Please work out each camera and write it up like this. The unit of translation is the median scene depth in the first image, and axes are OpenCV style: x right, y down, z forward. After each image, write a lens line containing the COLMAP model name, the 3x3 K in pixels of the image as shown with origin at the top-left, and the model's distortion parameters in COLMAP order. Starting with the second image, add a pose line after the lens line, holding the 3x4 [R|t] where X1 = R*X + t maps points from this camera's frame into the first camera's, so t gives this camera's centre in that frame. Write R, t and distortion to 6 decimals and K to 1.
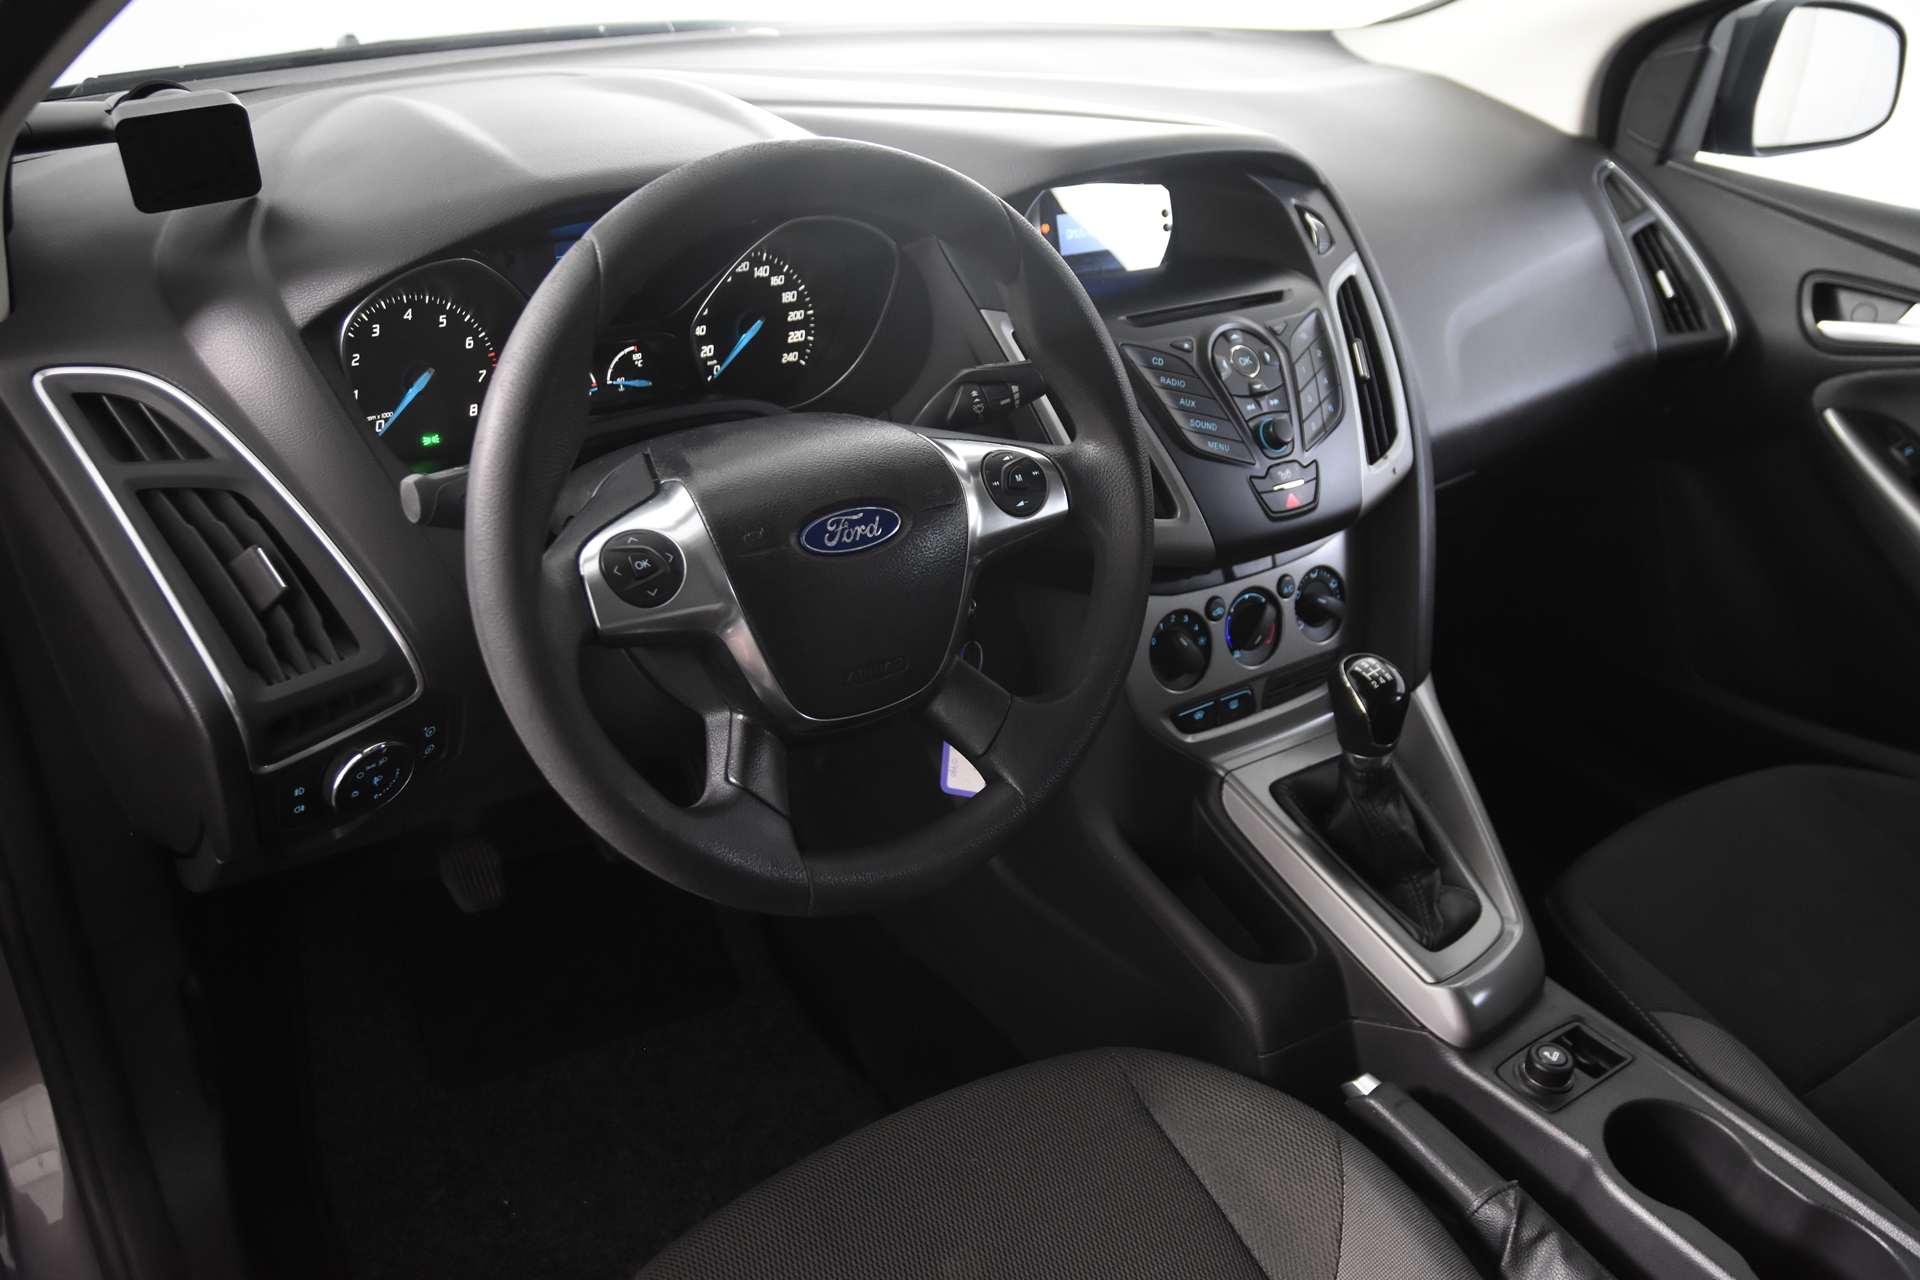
lens RADIAL K [[1614.0, 0, 960.0], [0, 1614.0, 640.0], [0, 0, 1]] dist [-0.077928, 0.005530]
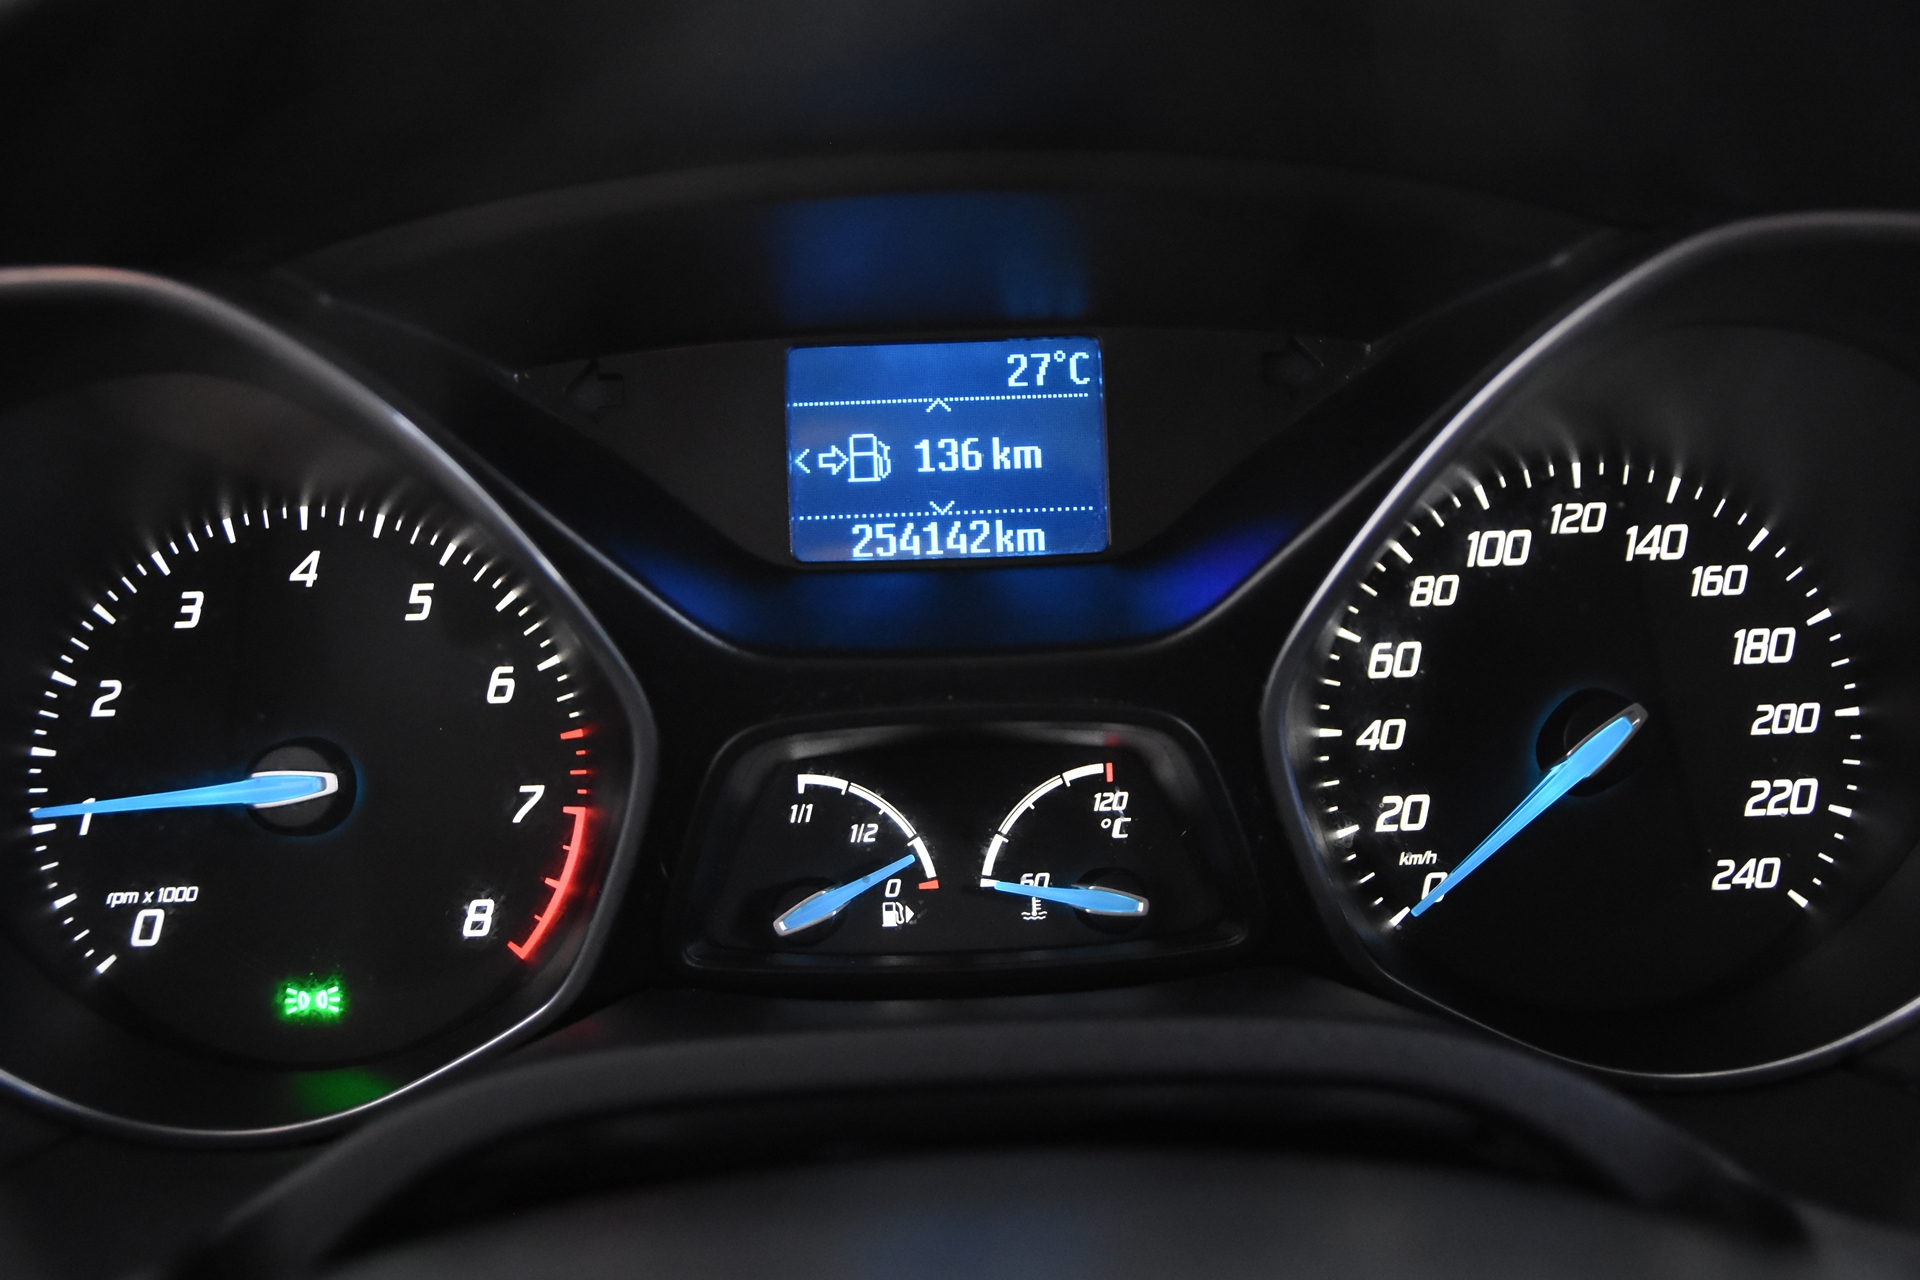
lens RADIAL K [[2019.1, 0, 960.0], [0, 2019.1, 640.0], [0, 0, 1]] dist [-0.037716, -0.001491]
pose [[0.827548, 0.045122, -0.559578, -0.032202], [-0.199224, 0.955494, -0.217582, -0.119706], [0.524856, 0.291541, 0.799706, 0.684527]]
